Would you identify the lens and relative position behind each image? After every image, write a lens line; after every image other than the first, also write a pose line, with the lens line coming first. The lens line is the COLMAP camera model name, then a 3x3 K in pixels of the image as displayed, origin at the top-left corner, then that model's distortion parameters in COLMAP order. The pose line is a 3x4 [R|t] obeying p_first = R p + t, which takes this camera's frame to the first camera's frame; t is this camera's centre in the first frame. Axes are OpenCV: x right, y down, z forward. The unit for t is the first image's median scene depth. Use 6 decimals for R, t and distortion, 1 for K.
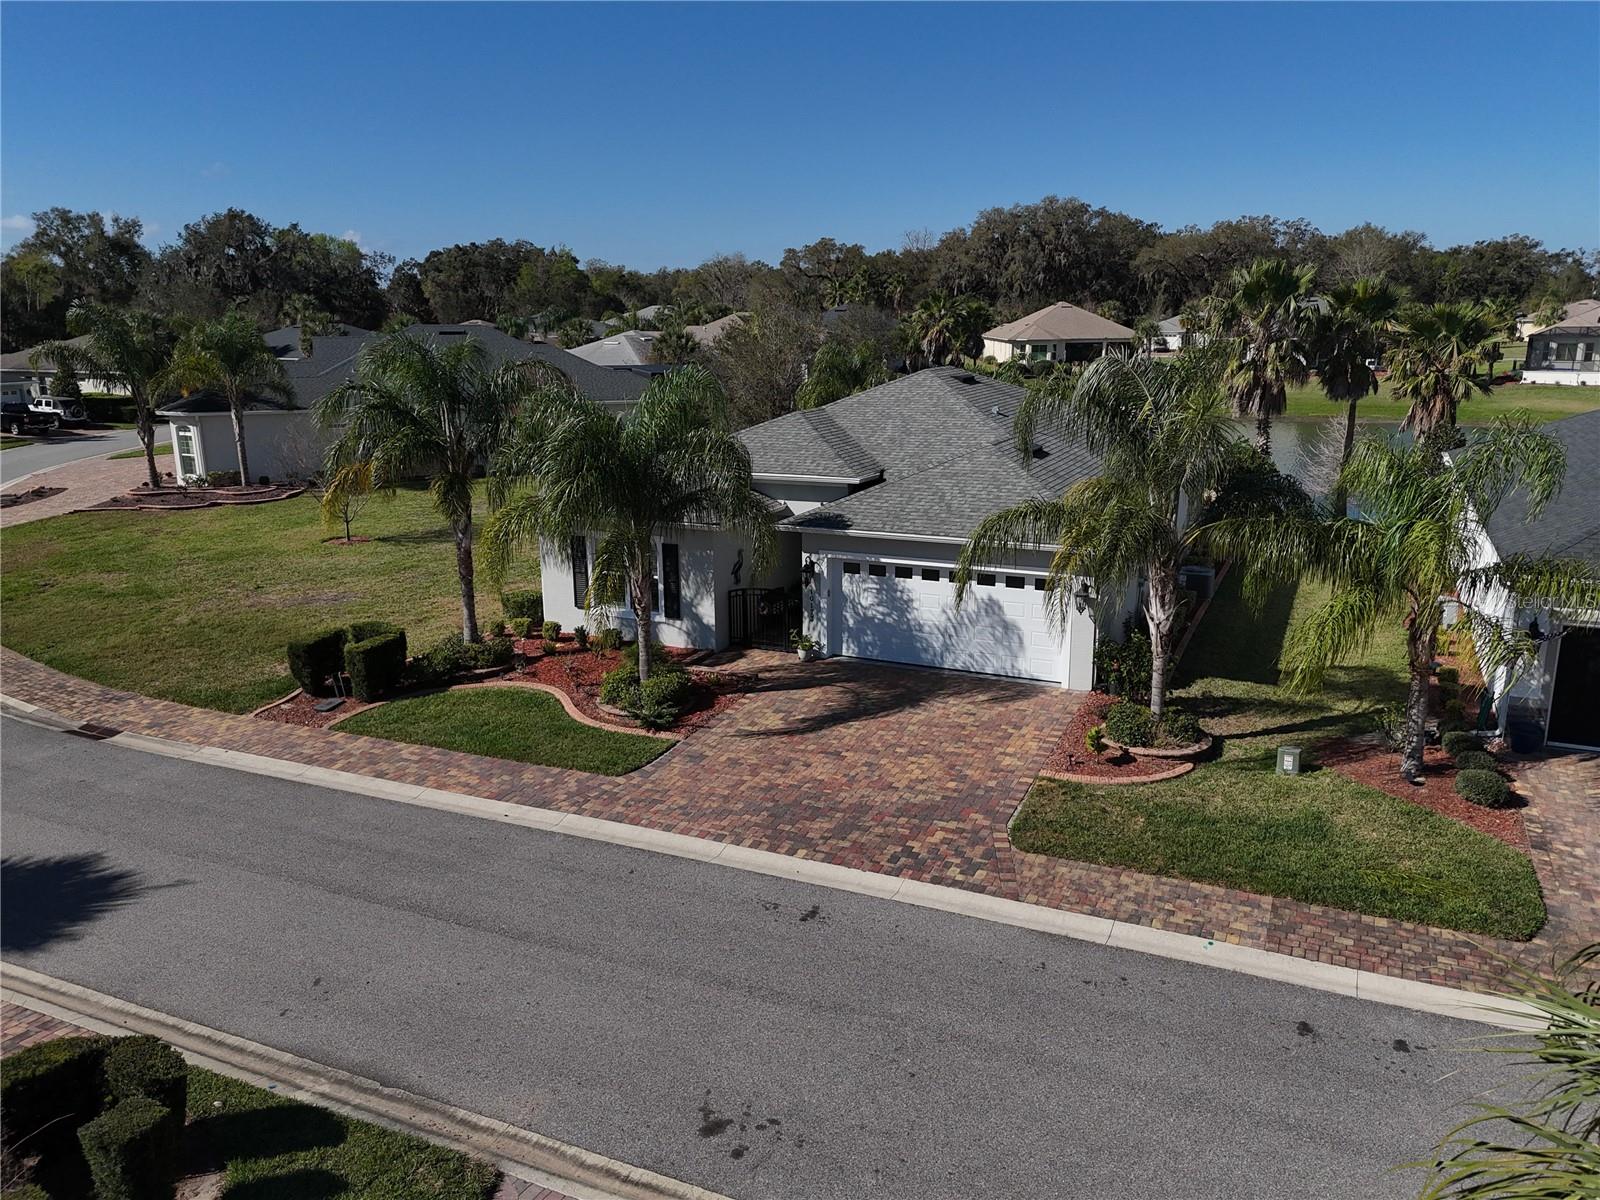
lens RADIAL K [[1174.0, 0, 807.9], [0, 1174.0, 586.3], [0, 0, 1]] dist [0.074916, -0.067321]
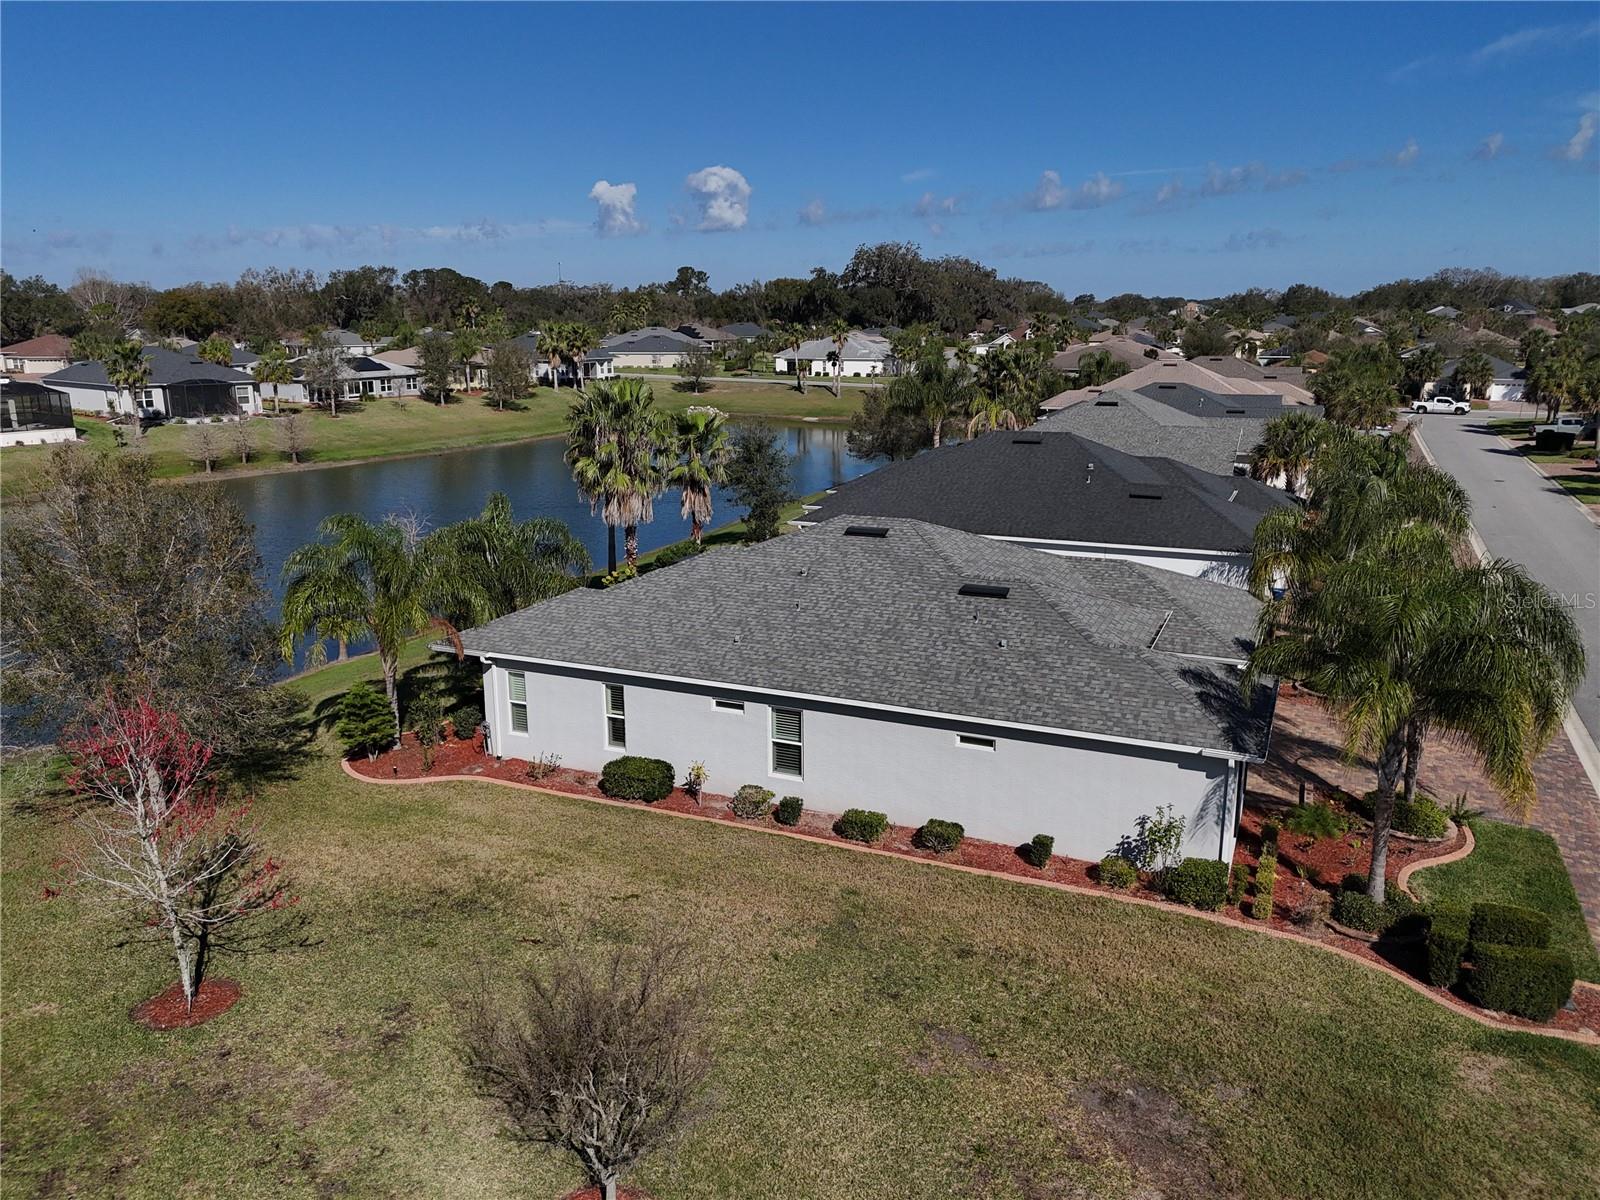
lens RADIAL K [[1174.0, 0, 801.4], [0, 1174.0, 604.5], [0, 0, 1]] dist [0.074916, -0.067321]
pose [[-0.013004, -0.233752, 0.972209, -1.186430], [0.231826, 0.945094, 0.230333, -0.497493], [-0.972670, 0.228378, 0.041900, 1.456360]]
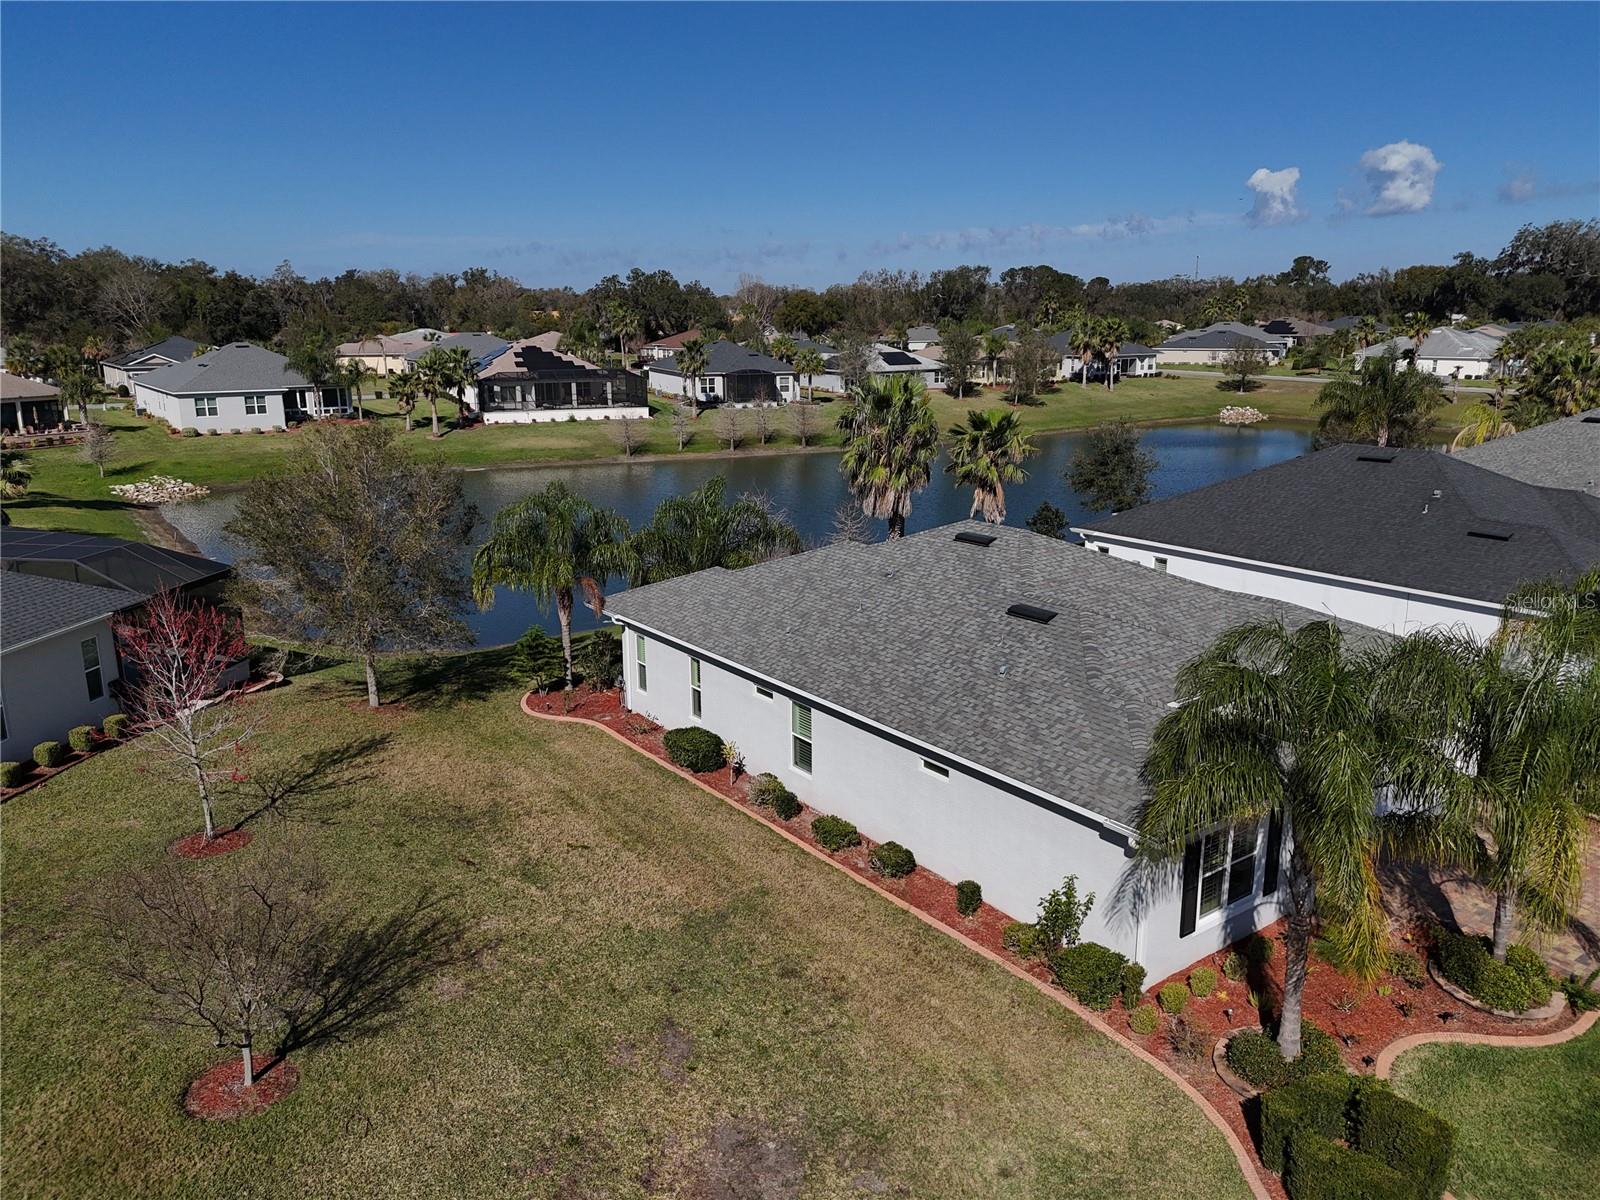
lens RADIAL K [[1174.0, 0, 800.5], [0, 1174.0, 597.2], [0, 0, 1]] dist [0.074916, -0.067321]
pose [[0.479817, -0.202415, 0.853700, -1.053862], [0.200530, 0.972568, 0.117893, -0.377614], [-0.854145, 0.114625, 0.507245, 0.948617]]
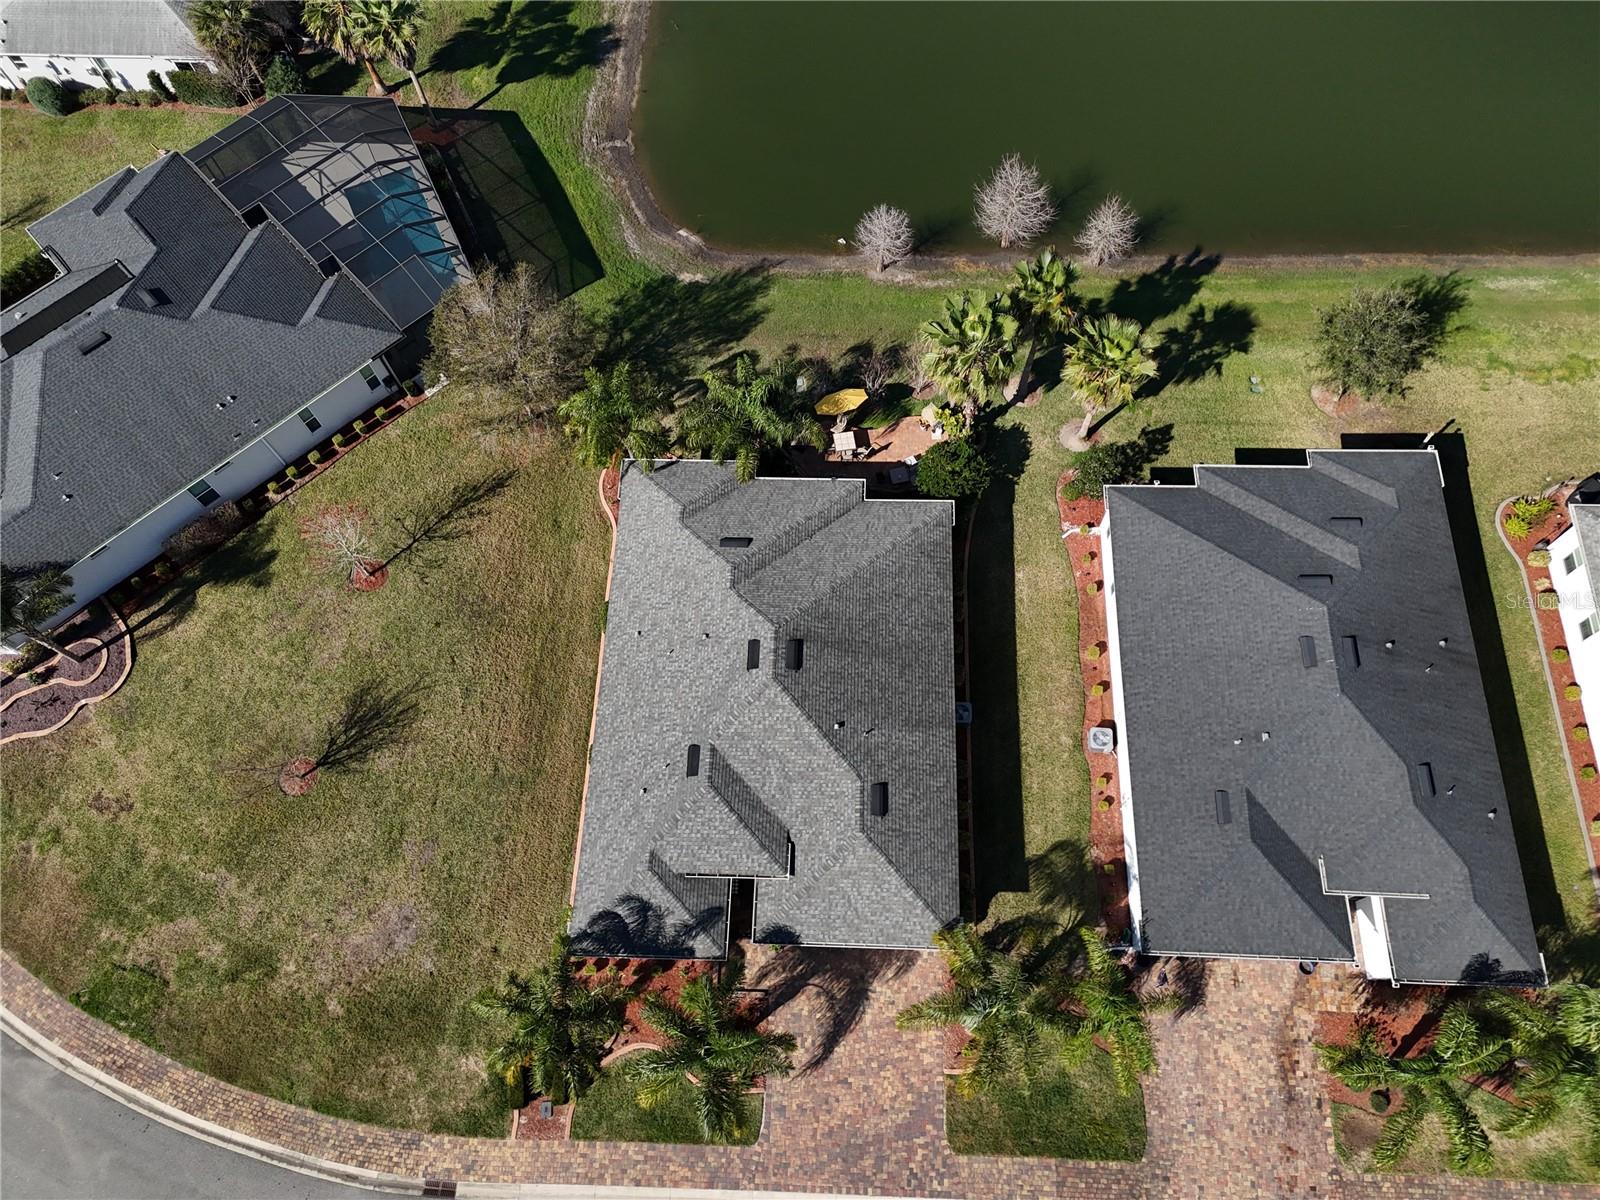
lens RADIAL K [[1174.0, 0, 802.4], [0, 1174.0, 589.9], [0, 0, 1]] dist [0.074916, -0.067321]
pose [[0.922323, -0.361835, 0.135632, -0.013725], [0.112564, 0.587353, 0.801465, -1.769187], [-0.369661, -0.723942, 0.582459, 0.399303]]
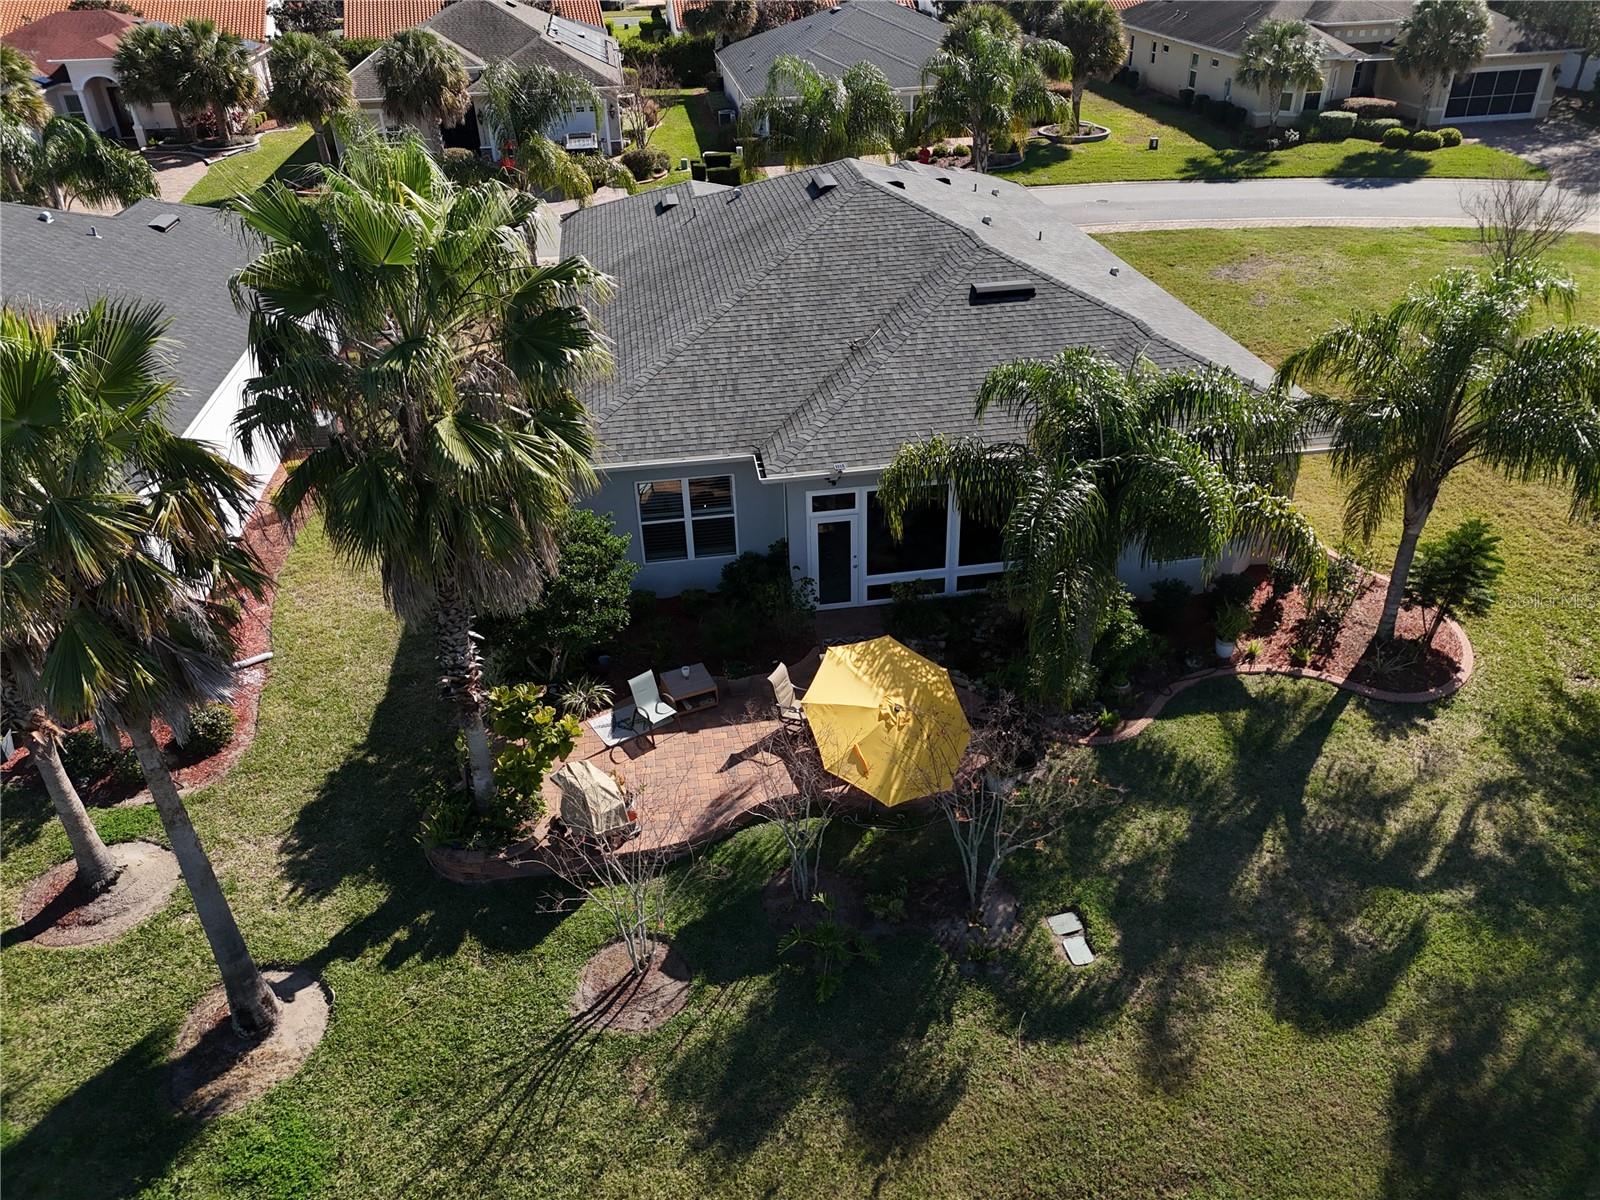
lens RADIAL K [[1174.0, 0, 806.0], [0, 1174.0, 605.4], [0, 0, 1]] dist [0.074916, -0.067321]
pose [[-0.833754, 0.324169, -0.446956, 0.806905], [-0.086460, 0.722862, 0.685562, -0.706006], [0.545325, 0.610233, -0.574661, 2.248391]]
